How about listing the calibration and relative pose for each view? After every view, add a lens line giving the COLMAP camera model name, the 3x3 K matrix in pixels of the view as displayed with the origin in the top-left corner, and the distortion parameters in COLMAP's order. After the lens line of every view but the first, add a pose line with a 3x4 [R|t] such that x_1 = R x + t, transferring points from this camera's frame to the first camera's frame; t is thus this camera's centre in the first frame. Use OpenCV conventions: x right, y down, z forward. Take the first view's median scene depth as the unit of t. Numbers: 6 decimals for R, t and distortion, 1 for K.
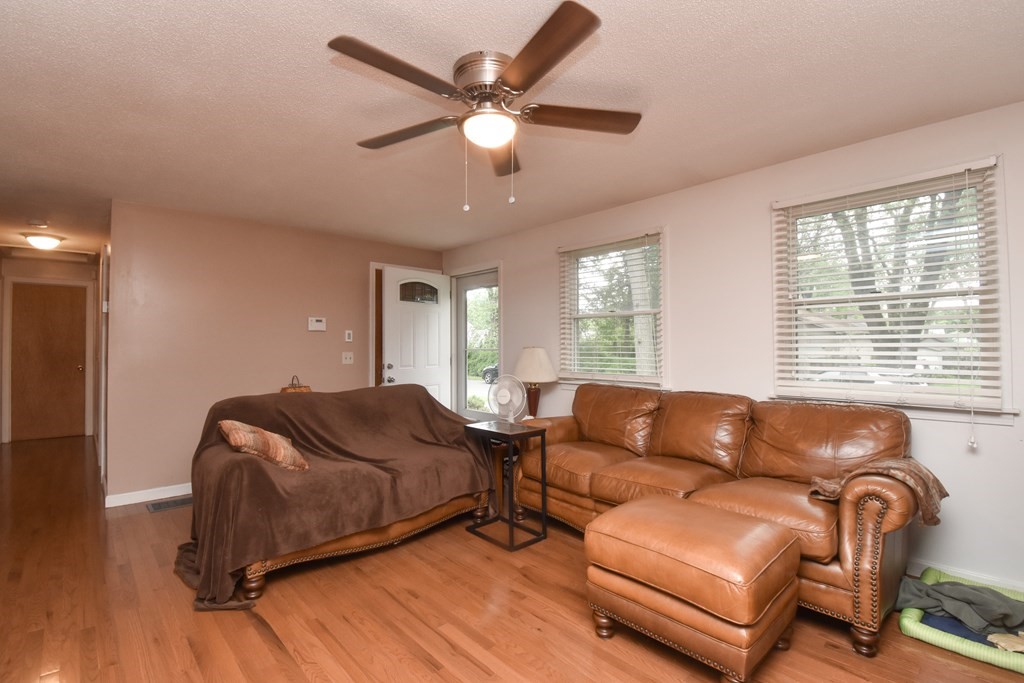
lens RADIAL K [[475.2, 0, 512.0], [0, 475.2, 341.5], [0, 0, 1]] dist [0.019115, -0.029273]
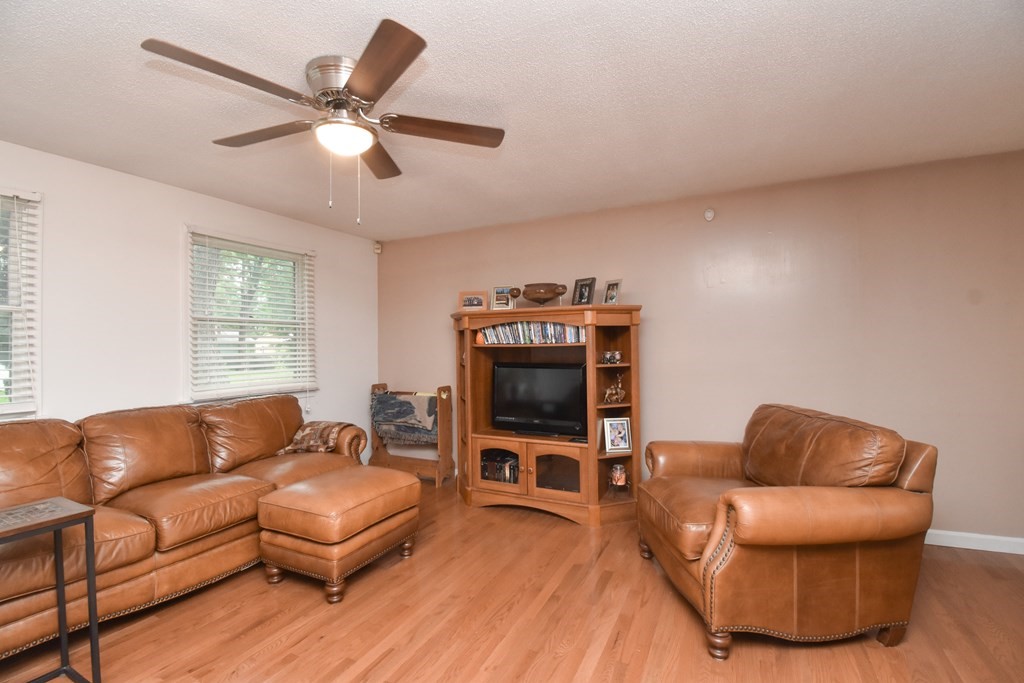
lens RADIAL K [[459.3, 0, 514.3], [0, 459.3, 338.8], [0, 0, 1]] dist [0.018696, -0.025933]
pose [[-0.364688, 0.019311, 0.930929, -0.618262], [0.000112, 0.999786, -0.020696, -0.007244], [-0.931130, -0.007443, -0.364612, 0.597890]]
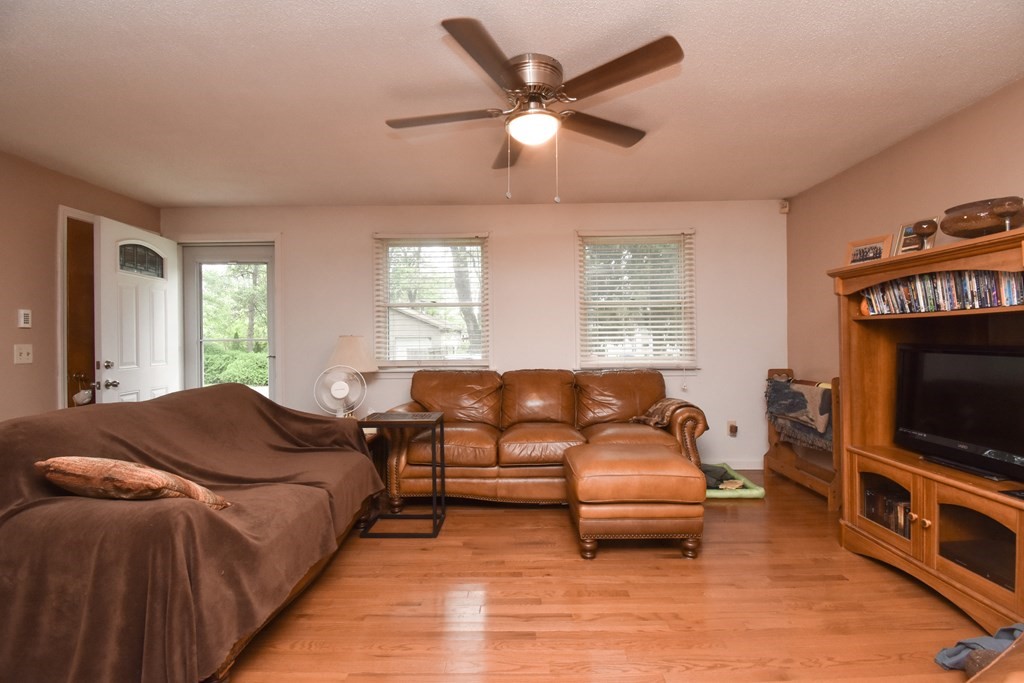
lens RADIAL K [[459.3, 0, 514.3], [0, 459.3, 338.8], [0, 0, 1]] dist [0.018696, -0.025933]
pose [[0.682172, -0.004957, 0.731175, -0.491887], [-0.000964, 0.999970, 0.007678, 0.014280], [-0.731191, -0.005942, 0.682146, 0.183674]]
